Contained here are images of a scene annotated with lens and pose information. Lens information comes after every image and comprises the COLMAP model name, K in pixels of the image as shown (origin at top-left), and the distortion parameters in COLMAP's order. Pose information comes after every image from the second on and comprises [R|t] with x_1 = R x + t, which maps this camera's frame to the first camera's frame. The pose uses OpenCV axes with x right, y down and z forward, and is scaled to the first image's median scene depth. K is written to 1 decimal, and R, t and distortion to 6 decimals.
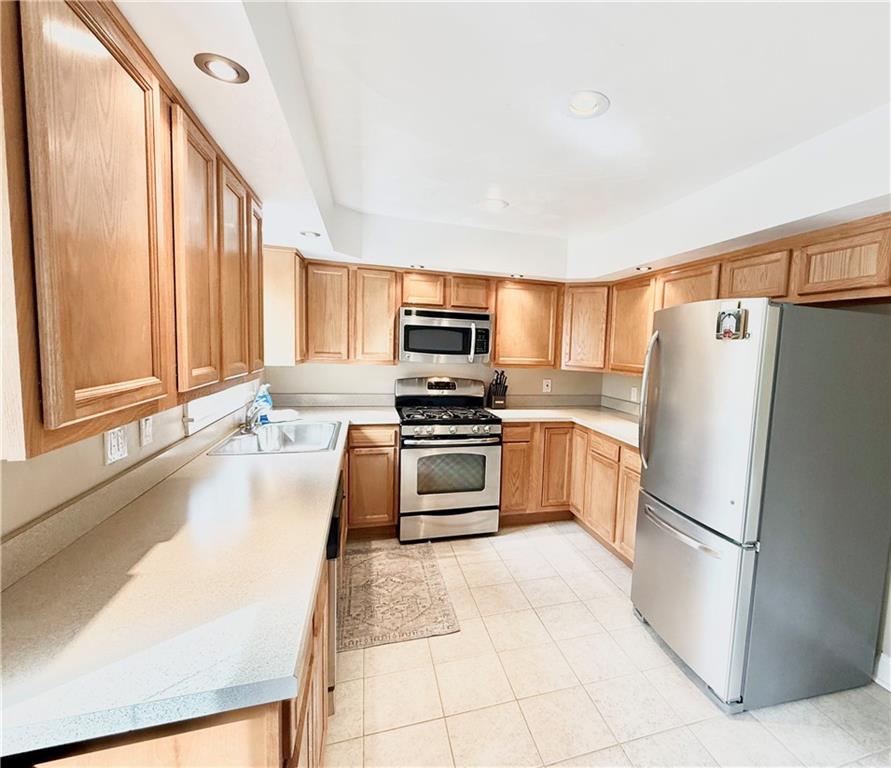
lens RADIAL K [[443.7, 0, 516.5], [0, 443.7, 388.8], [0, 0, 1]] dist [0.004450, -0.000120]
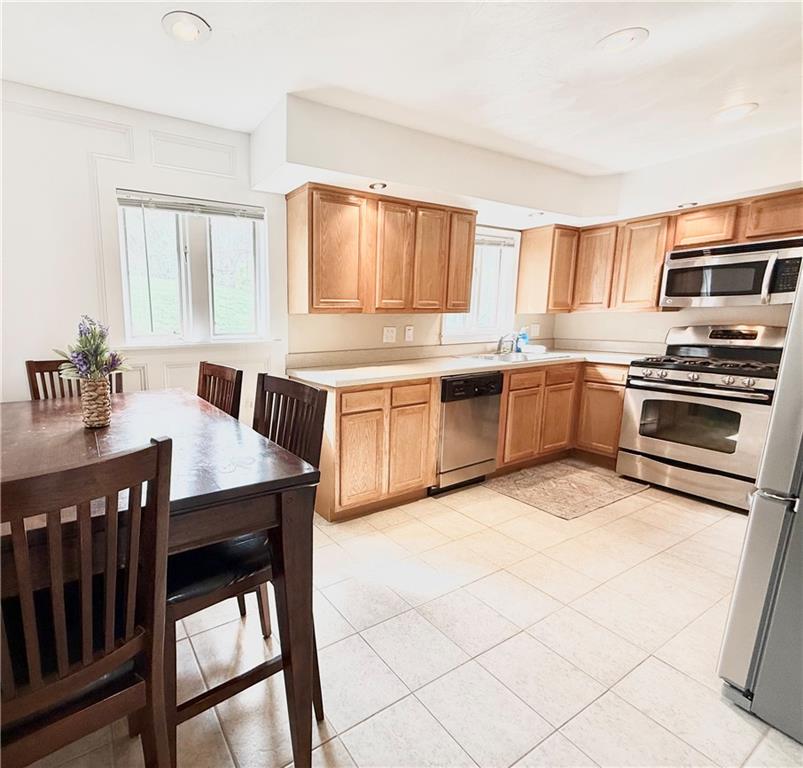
lens RADIAL K [[411.4, 0, 290.9], [0, 411.4, 383.1], [0, 0, 1]] dist [0.001676, 0.000306]
pose [[0.159390, 0.114822, -0.980516, 0.550756], [-0.078720, 0.991529, 0.103316, 0.079943], [0.984072, 0.060719, 0.167078, 0.031708]]
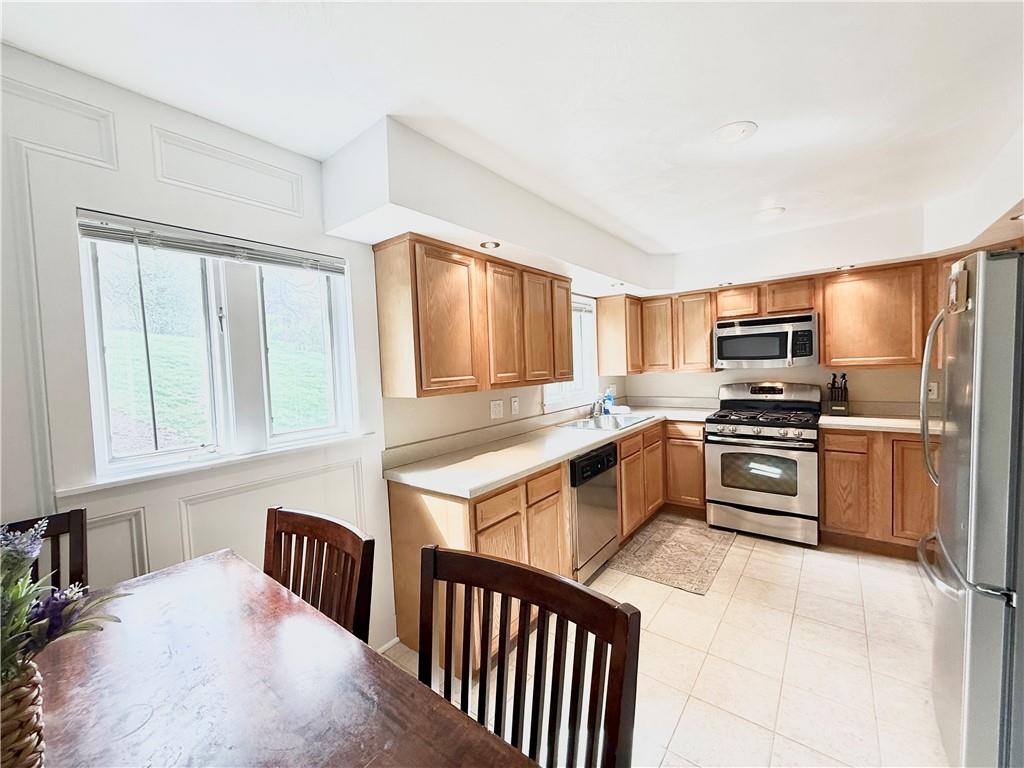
lens RADIAL K [[408.8, 0, 511.5], [0, 408.8, 383.1], [0, 0, 1]] dist [0.001611, -0.000566]
pose [[0.542670, -0.023771, -0.839609, 0.347563], [-0.018212, 0.999031, -0.040055, 0.028251], [0.839748, 0.037027, 0.541712, -0.015671]]
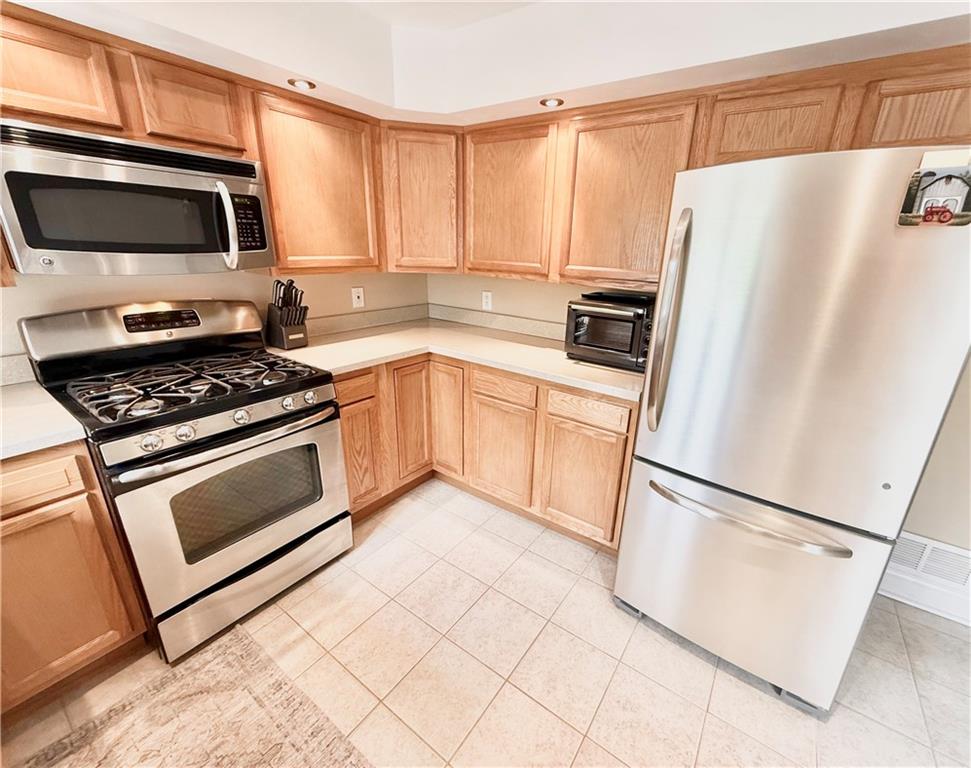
lens RADIAL K [[411.2, 0, 511.6], [0, 411.2, 384.2], [0, 0, 1]] dist [0.001512, -0.000171]
pose [[0.799357, -0.205168, 0.564743, -0.149129], [0.053391, 0.960432, 0.273348, -0.047914], [-0.598480, -0.188350, 0.778682, 0.465835]]
